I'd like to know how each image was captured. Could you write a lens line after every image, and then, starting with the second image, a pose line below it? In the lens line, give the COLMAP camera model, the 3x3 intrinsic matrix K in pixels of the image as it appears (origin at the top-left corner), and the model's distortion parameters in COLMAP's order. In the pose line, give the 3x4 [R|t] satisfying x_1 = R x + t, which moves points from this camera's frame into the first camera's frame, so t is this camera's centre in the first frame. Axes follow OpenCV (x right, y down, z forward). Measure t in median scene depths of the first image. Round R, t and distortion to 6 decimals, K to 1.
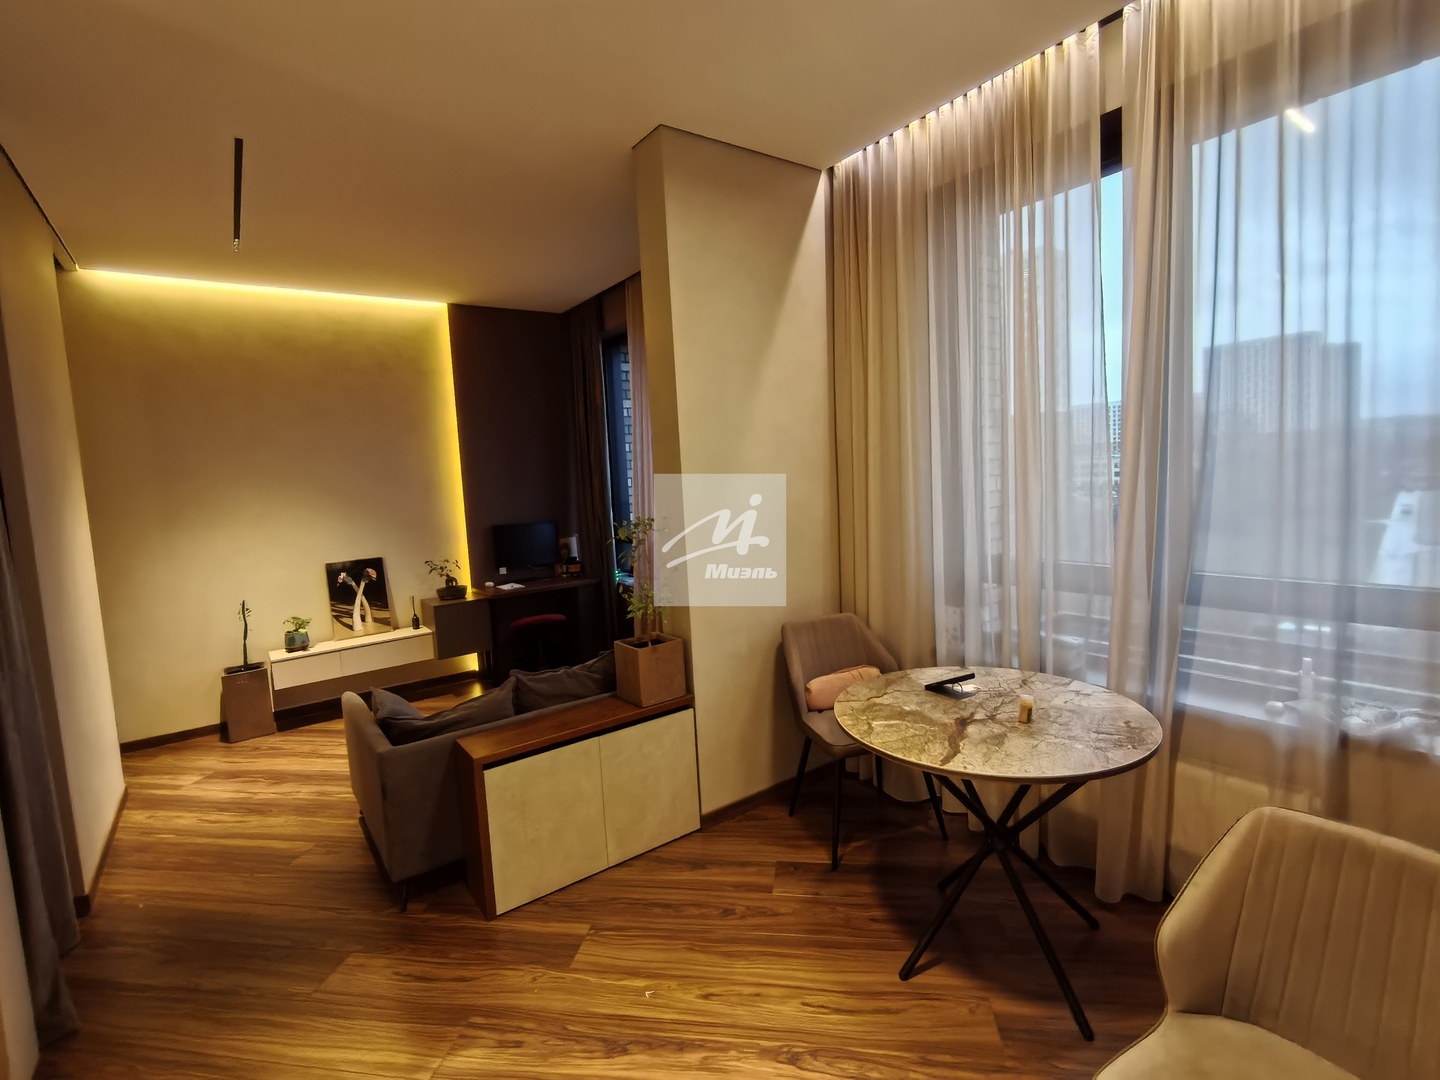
lens RADIAL K [[682.9, 0, 713.7], [0, 682.9, 531.0], [0, 0, 1]] dist [-0.000358, -0.007420]
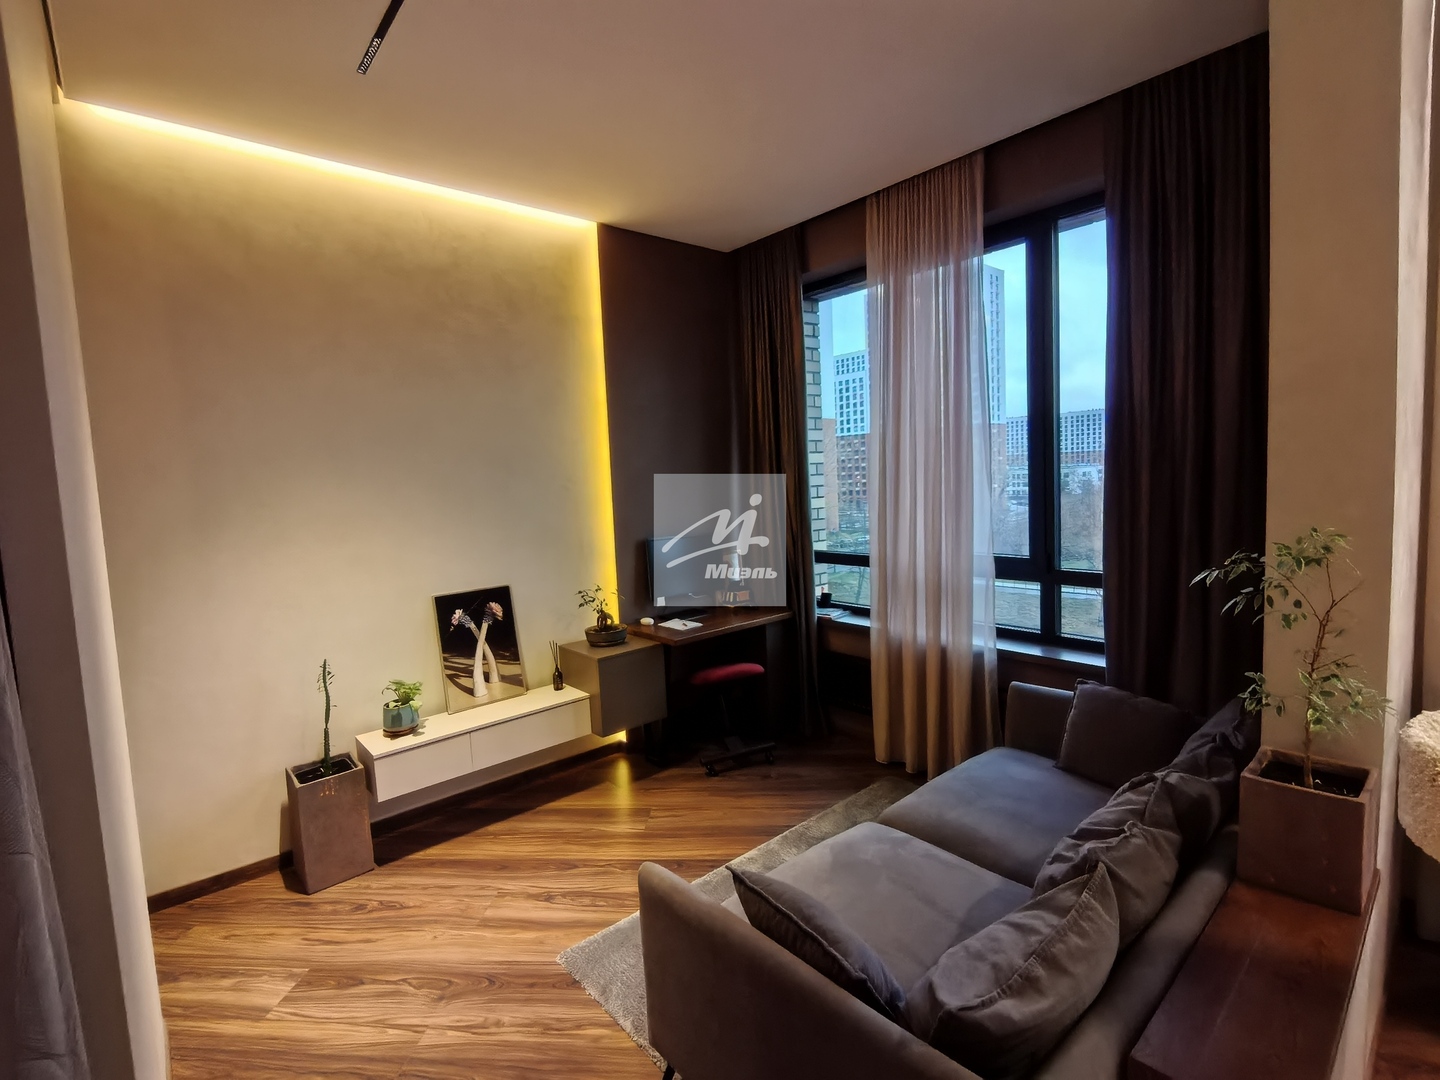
lens RADIAL K [[677.0, 0, 716.6], [0, 677.0, 535.3], [0, 0, 1]] dist [-0.014622, -0.000291]
pose [[0.995595, 0.003246, 0.093702, -0.352906], [-0.002492, 0.999964, -0.008170, -0.006363], [-0.093726, 0.007900, 0.995567, 0.318516]]
